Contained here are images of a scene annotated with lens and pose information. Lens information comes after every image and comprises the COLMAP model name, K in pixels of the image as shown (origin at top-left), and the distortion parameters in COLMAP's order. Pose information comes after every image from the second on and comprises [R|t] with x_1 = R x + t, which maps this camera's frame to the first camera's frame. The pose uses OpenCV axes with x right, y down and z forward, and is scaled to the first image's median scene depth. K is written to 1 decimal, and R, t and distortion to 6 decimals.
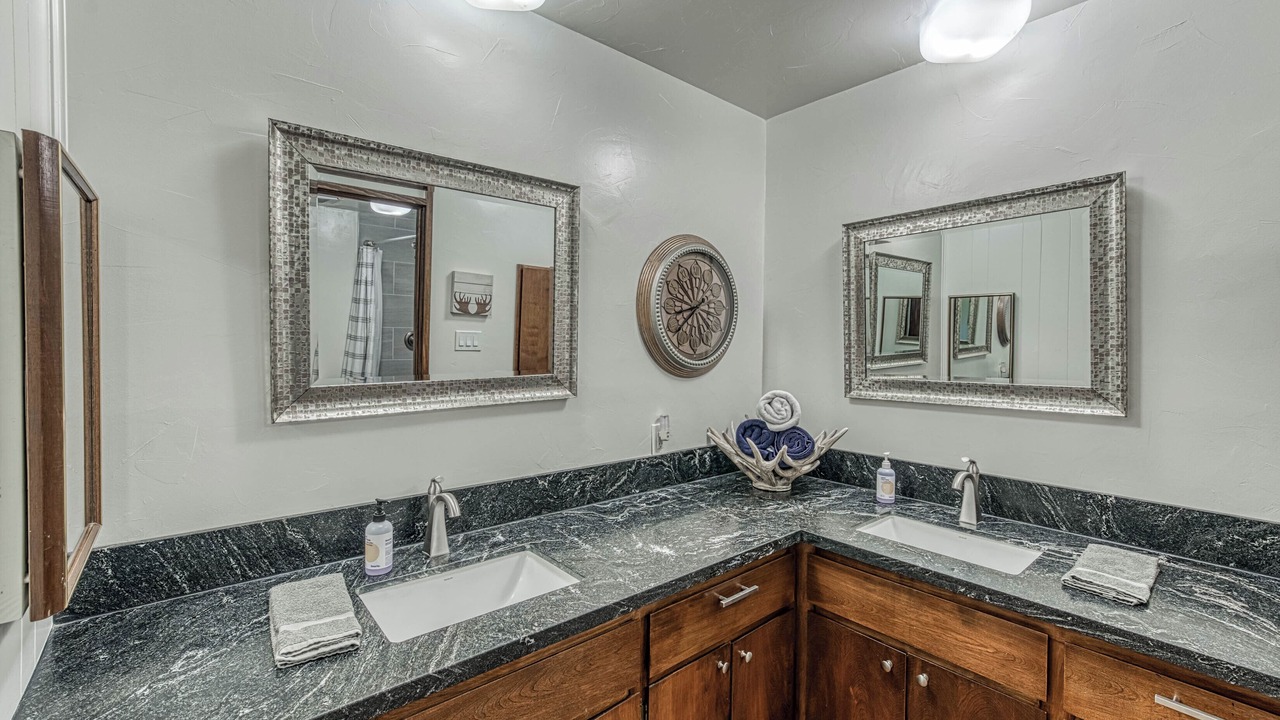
lens RADIAL K [[530.5, 0, 641.7], [0, 530.5, 355.8], [0, 0, 1]] dist [-0.000264, -0.000067]
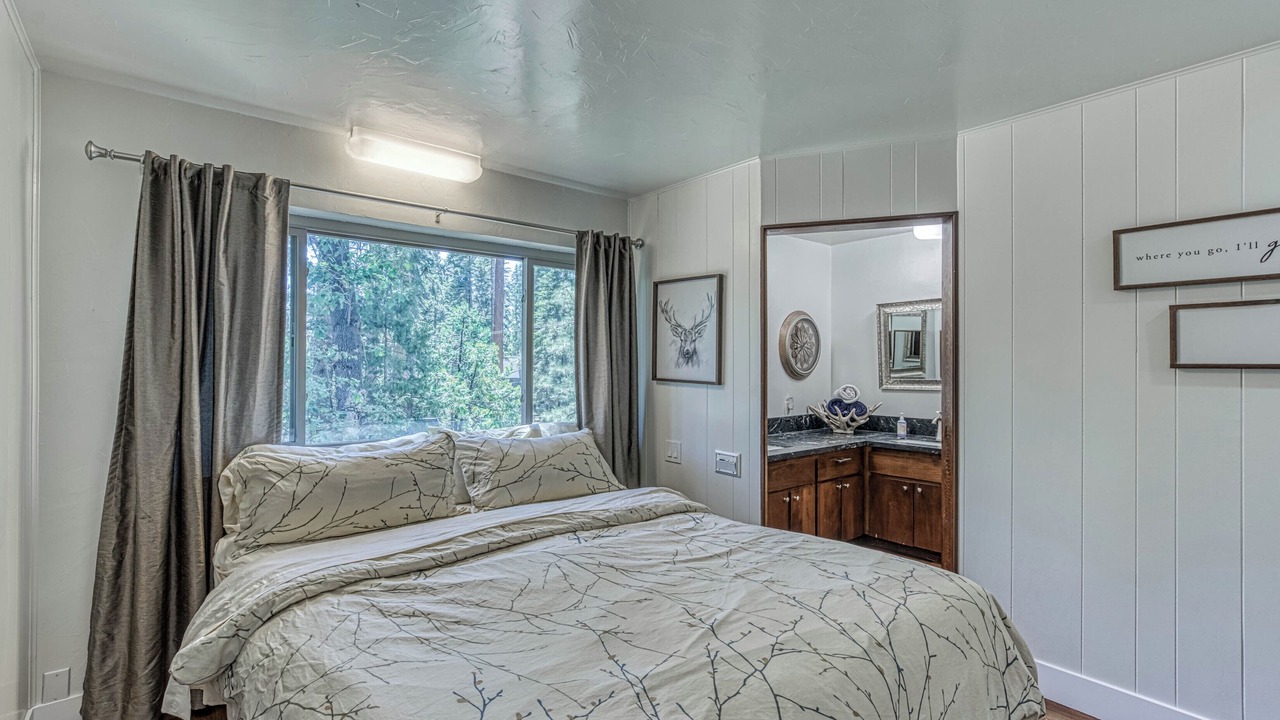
lens RADIAL K [[446.2, 0, 638.7], [0, 446.2, 362.2], [0, 0, 1]] dist [-0.000367, -0.000003]
pose [[0.996097, -0.010136, -0.087676, -0.430667], [0.007987, 0.999660, -0.024826, 0.012448], [0.087898, 0.024029, 0.995840, -0.879809]]
